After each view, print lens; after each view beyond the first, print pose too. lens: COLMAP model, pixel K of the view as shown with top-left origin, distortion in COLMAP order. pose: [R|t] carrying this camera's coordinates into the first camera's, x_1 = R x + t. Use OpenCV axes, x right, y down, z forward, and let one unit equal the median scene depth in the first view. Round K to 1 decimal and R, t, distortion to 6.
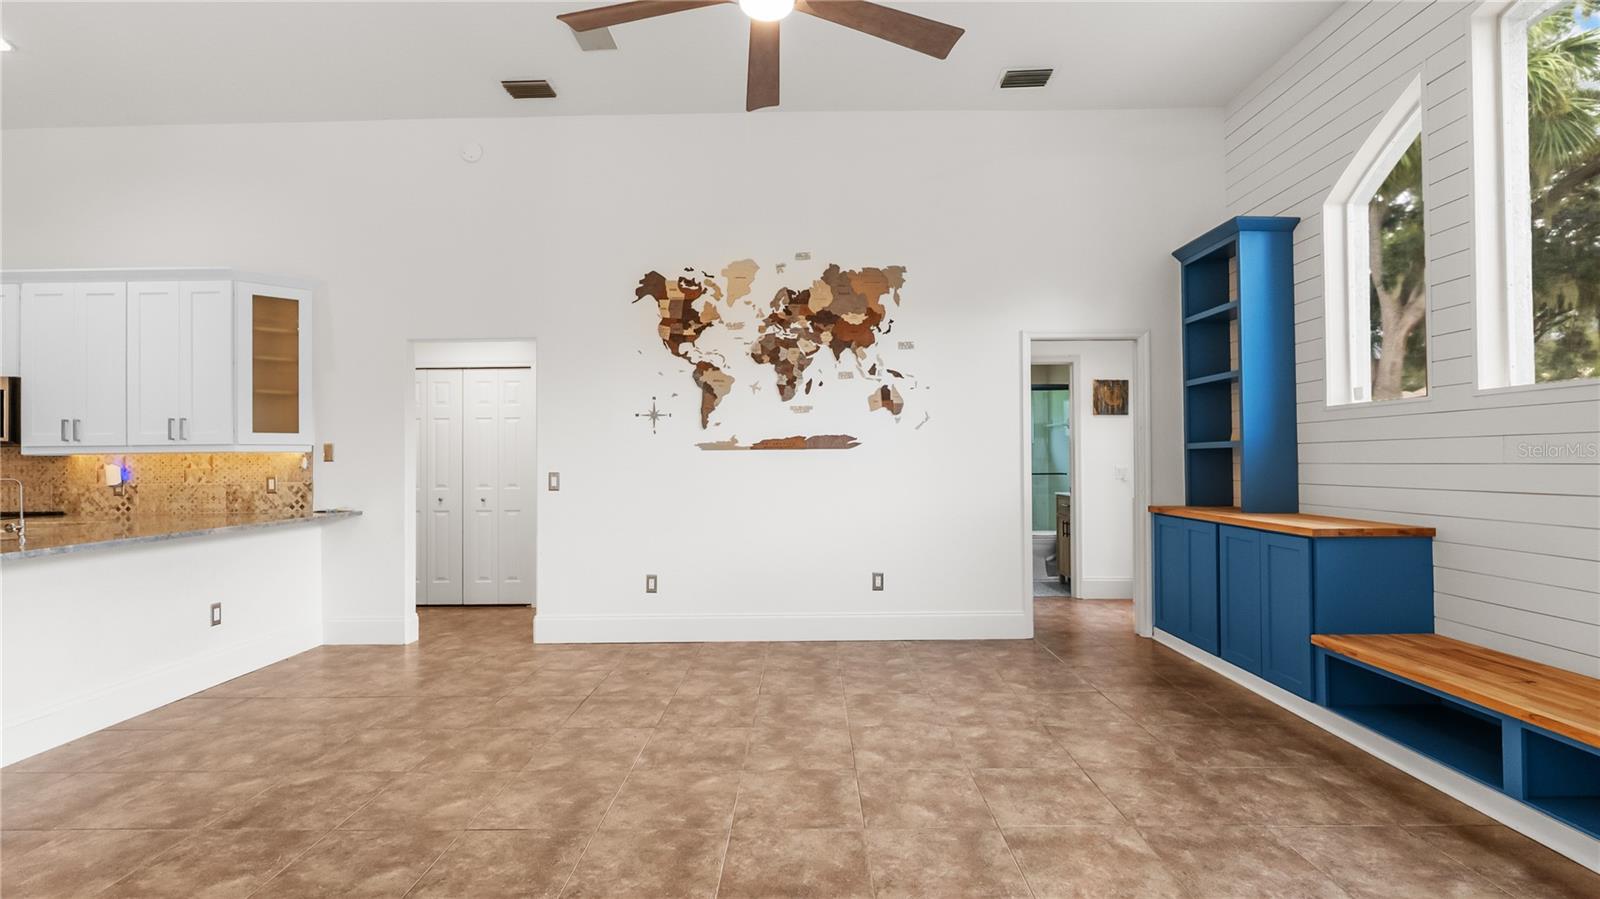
lens RADIAL K [[700.1, 0, 792.9], [0, 700.1, 450.1], [0, 0, 1]] dist [-0.006832, -0.000205]
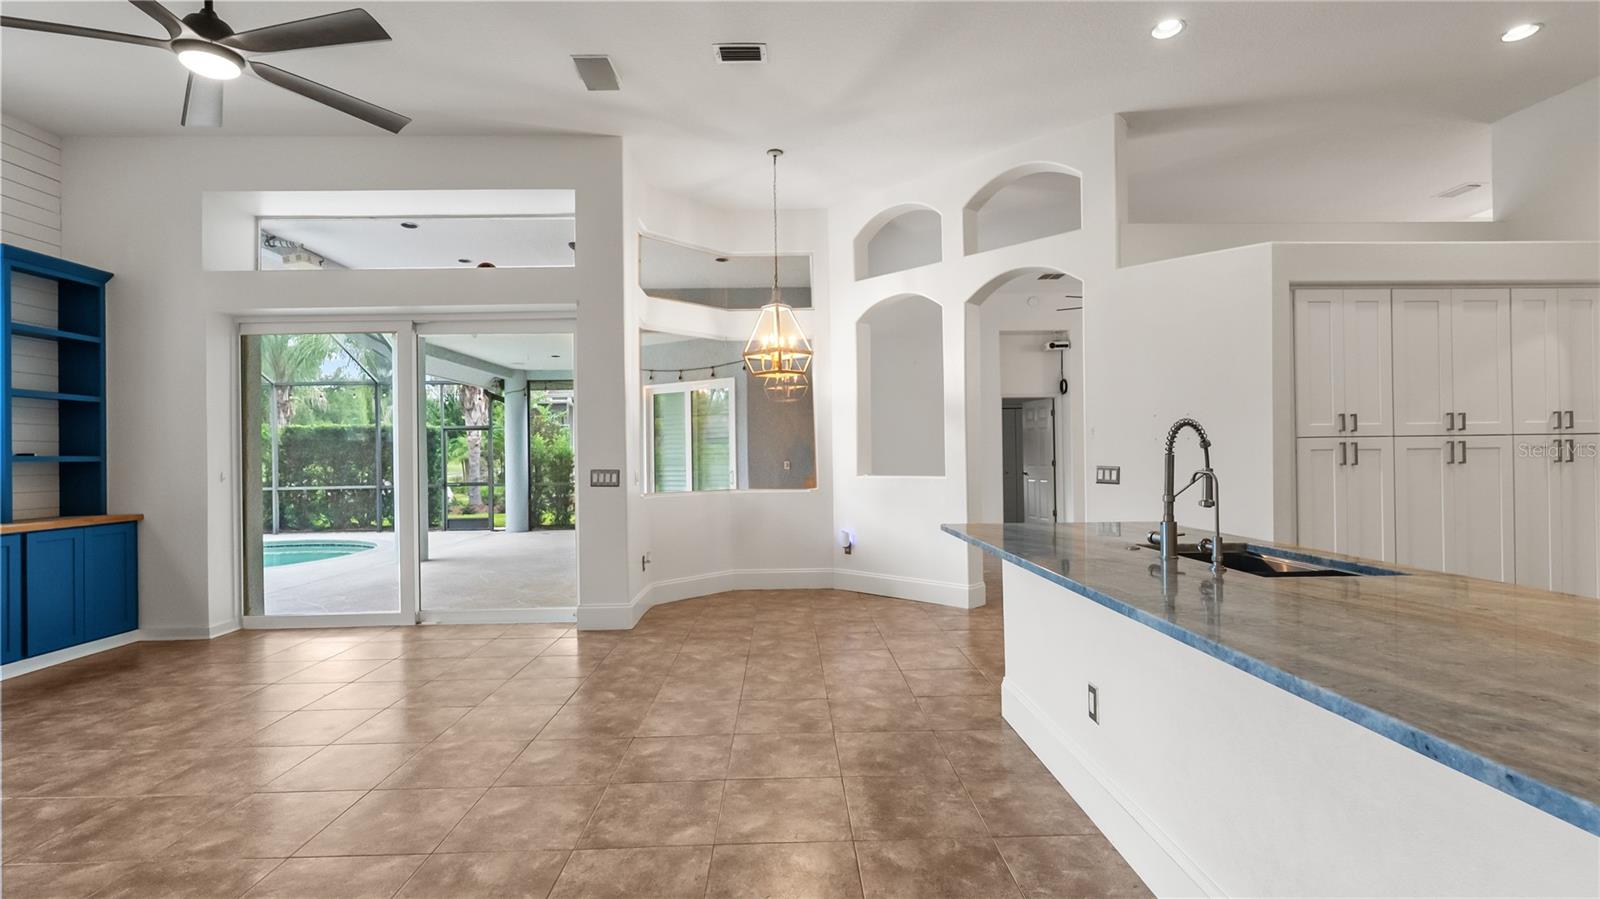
lens RADIAL K [[700.1, 0, 792.9], [0, 700.1, 450.1], [0, 0, 1]] dist [-0.006832, -0.000205]
pose [[-0.999234, 0.024314, -0.030673, -0.836388], [0.024859, 0.999537, -0.017530, 0.026500], [0.030233, -0.018279, -0.999376, 1.922225]]
